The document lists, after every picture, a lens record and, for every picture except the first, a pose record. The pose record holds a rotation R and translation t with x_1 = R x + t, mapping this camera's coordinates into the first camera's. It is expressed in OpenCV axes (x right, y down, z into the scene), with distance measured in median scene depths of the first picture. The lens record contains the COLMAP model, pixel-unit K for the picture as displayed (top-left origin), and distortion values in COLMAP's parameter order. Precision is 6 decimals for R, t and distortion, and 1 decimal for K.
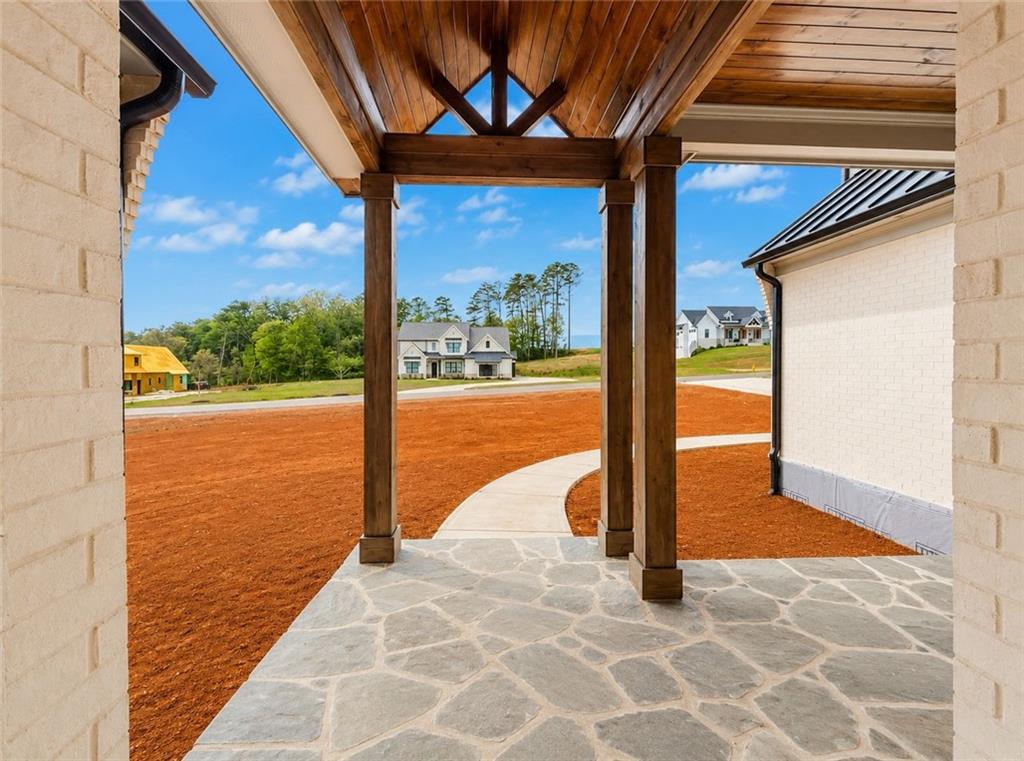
lens RADIAL K [[410.8, 0, 509.8], [0, 410.8, 356.5], [0, 0, 1]] dist [-0.027769, 0.000012]
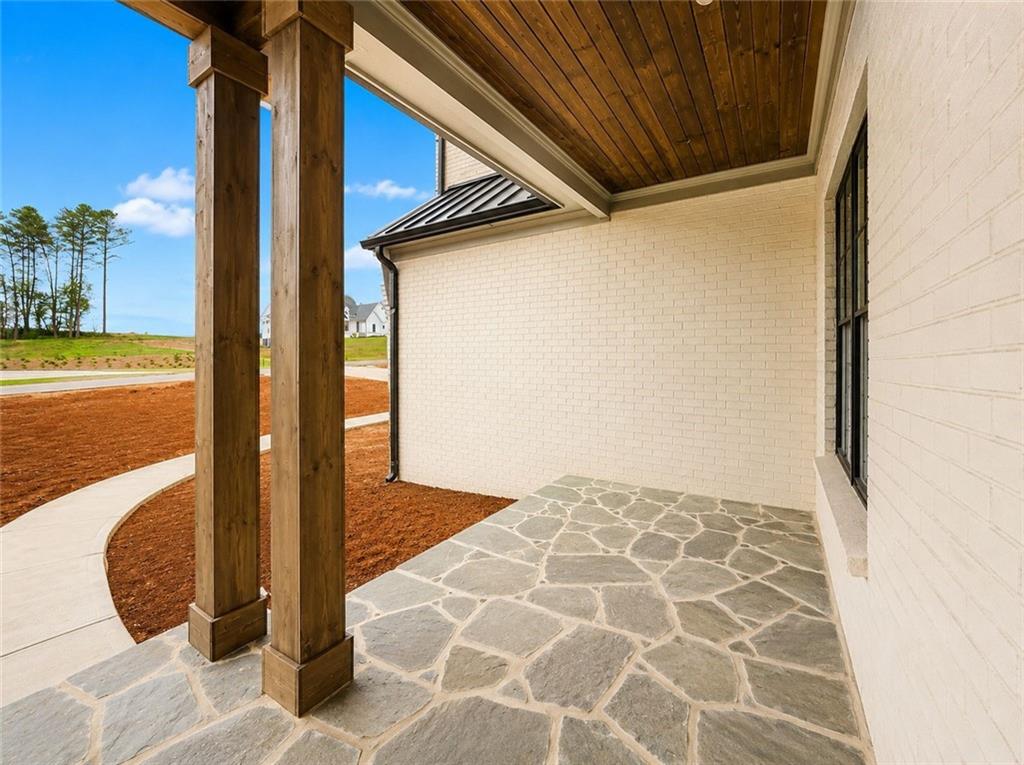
lens RADIAL K [[410.8, 0, 509.8], [0, 410.8, 358.5], [0, 0, 1]] dist [-0.027769, 0.000012]
pose [[0.589228, -0.015758, 0.807813, 0.015369], [-0.007761, 0.999653, 0.025161, 0.010234], [-0.807929, -0.021095, 0.588902, 0.197100]]
